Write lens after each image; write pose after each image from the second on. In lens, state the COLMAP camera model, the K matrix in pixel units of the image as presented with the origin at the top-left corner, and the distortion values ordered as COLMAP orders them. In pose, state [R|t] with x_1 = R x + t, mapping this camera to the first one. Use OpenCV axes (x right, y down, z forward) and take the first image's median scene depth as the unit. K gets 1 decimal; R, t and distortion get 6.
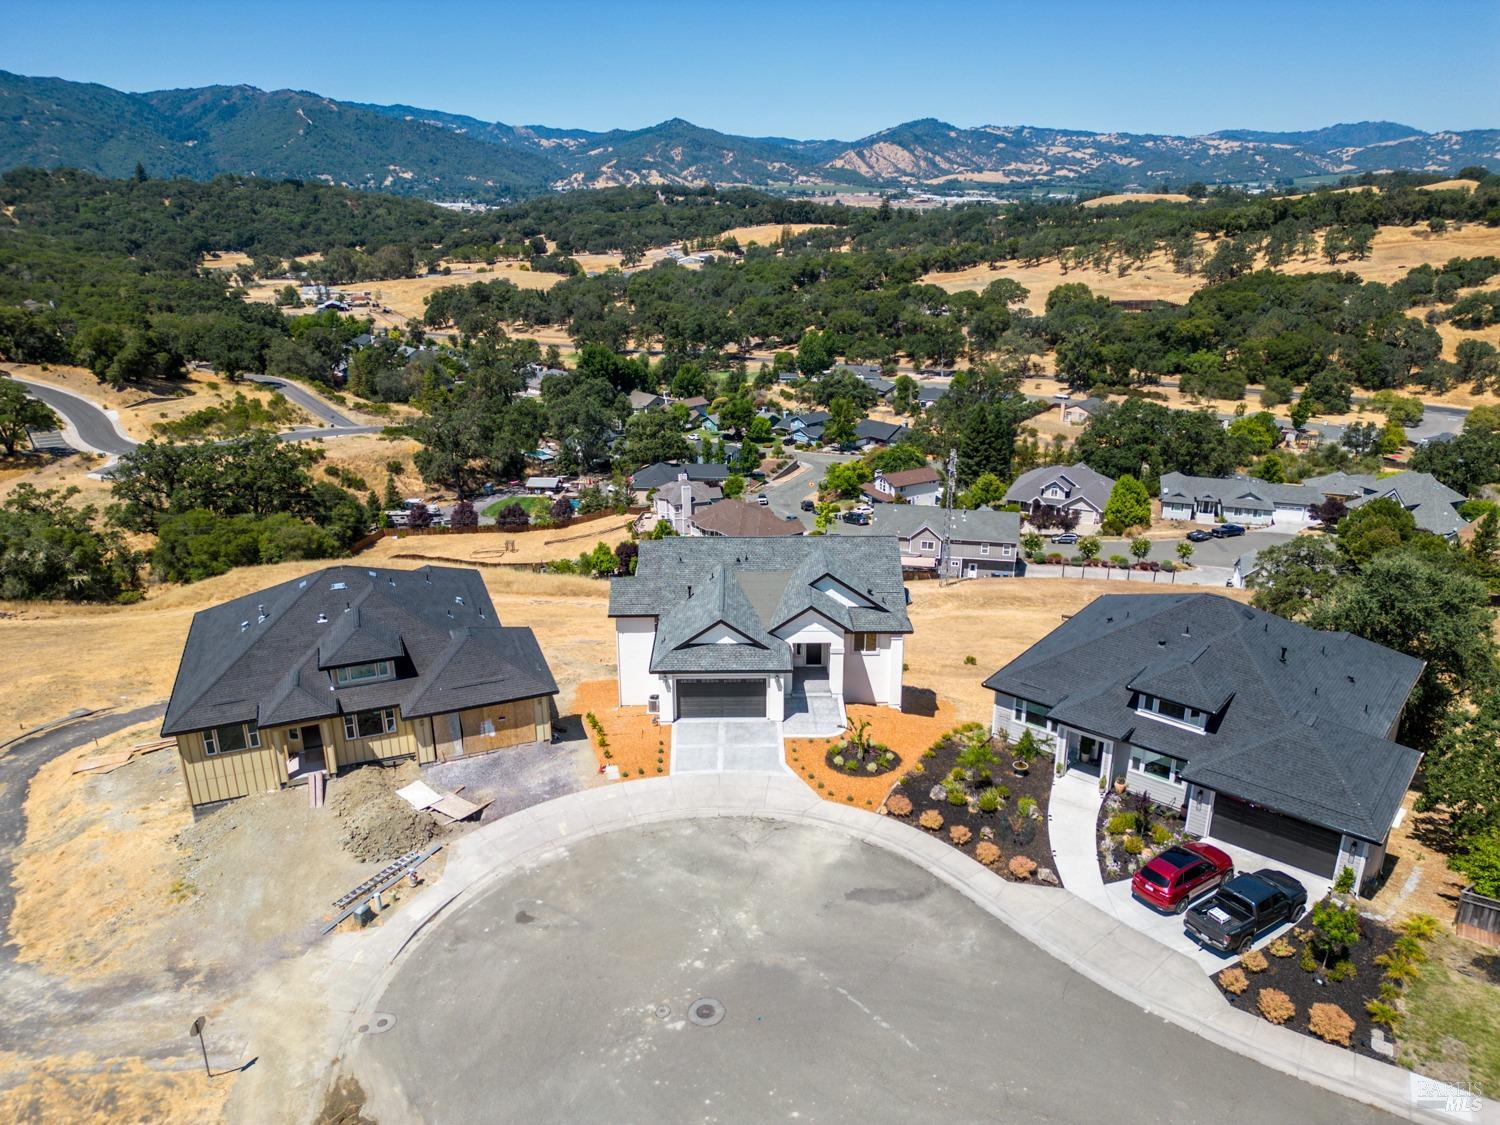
lens RADIAL K [[1056.1, 0, 747.4], [0, 1056.1, 556.1], [0, 0, 1]] dist [0.069140, -0.069783]
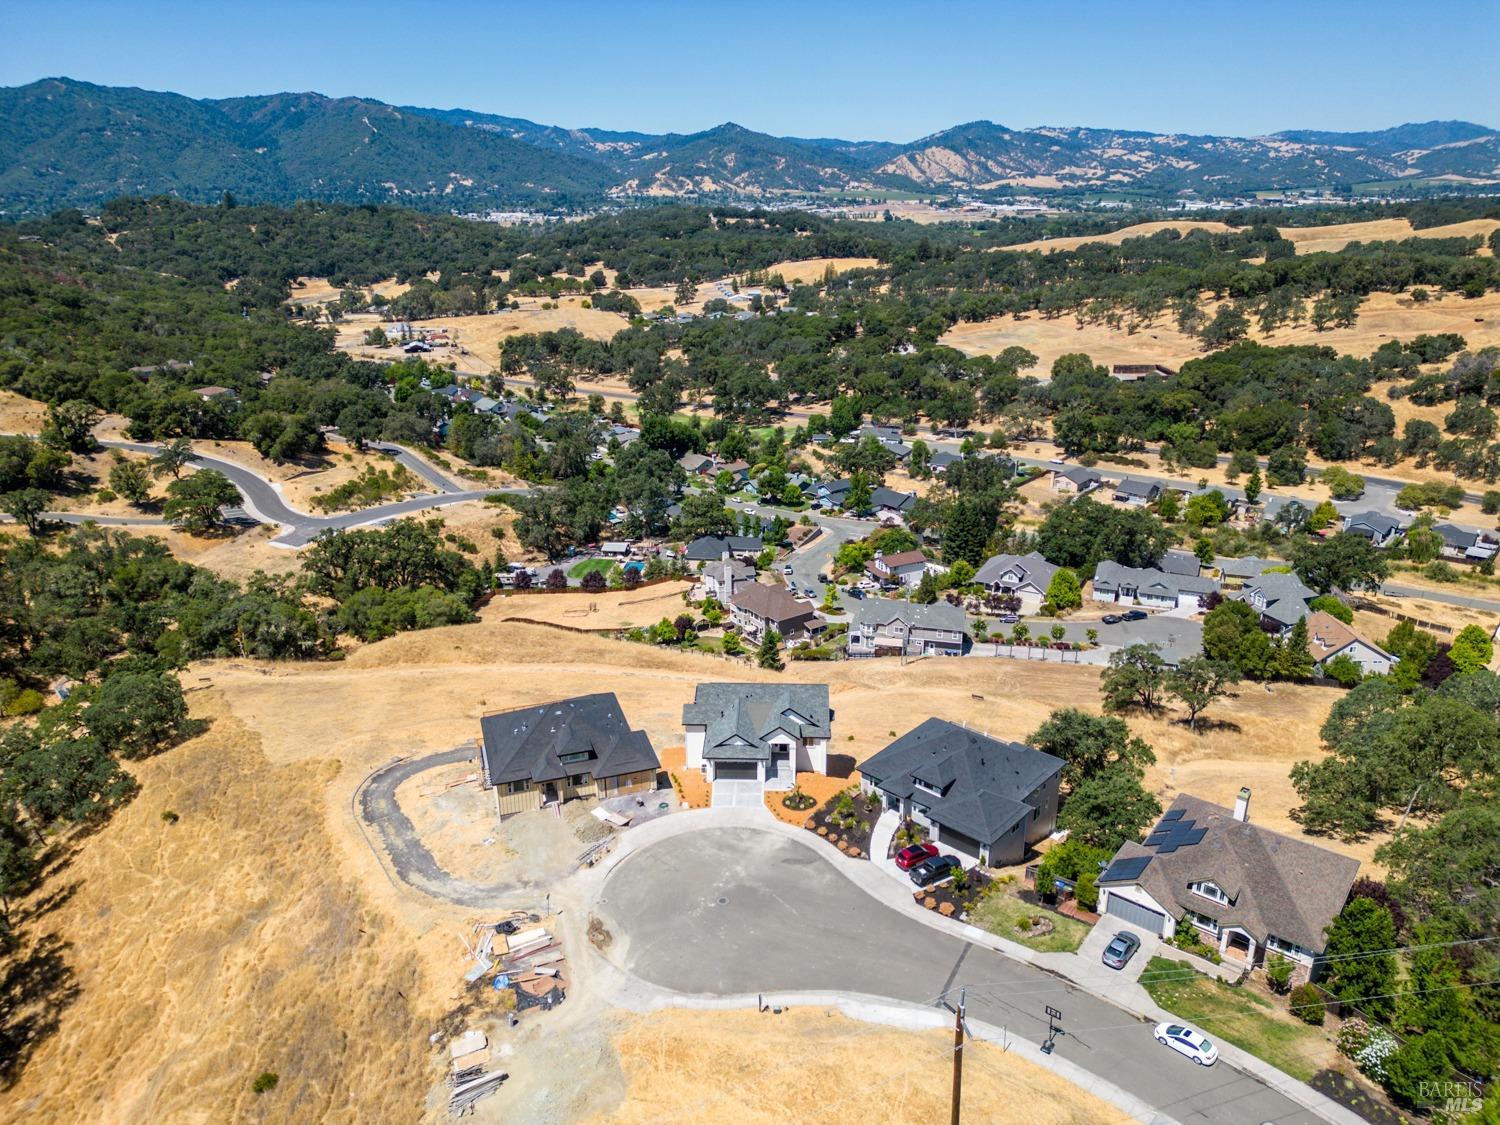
lens RADIAL K [[1056.1, 0, 747.4], [0, 1056.1, 556.1], [0, 0, 1]] dist [0.069140, -0.069783]
pose [[0.998916, 0.015662, -0.043838, 0.012781], [-0.015597, 0.999877, 0.001830, -0.045117], [0.043861, -0.001145, 0.999037, -0.168635]]
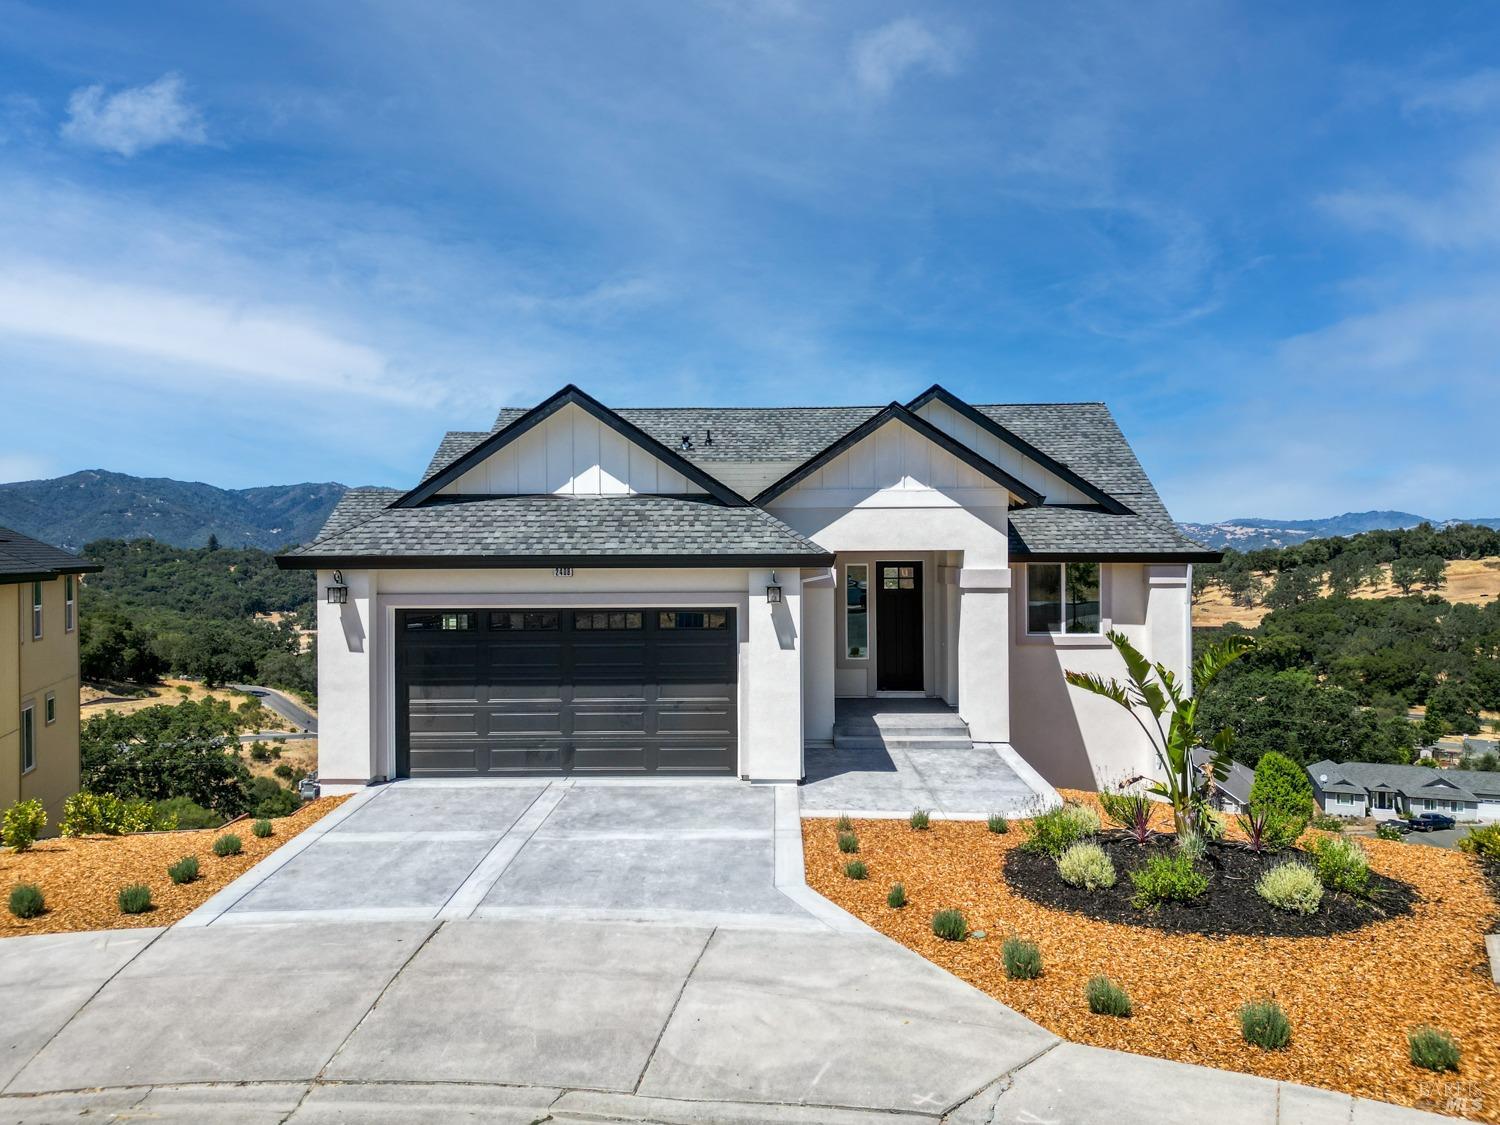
lens RADIAL K [[1056.1, 0, 747.4], [0, 1056.1, 556.1], [0, 0, 1]] dist [0.069140, -0.069783]
pose [[0.999307, -0.002286, -0.037157, 0.004626], [-0.010461, 0.940649, -0.339220, 0.029007], [0.035727, 0.339374, 0.939973, 0.112329]]
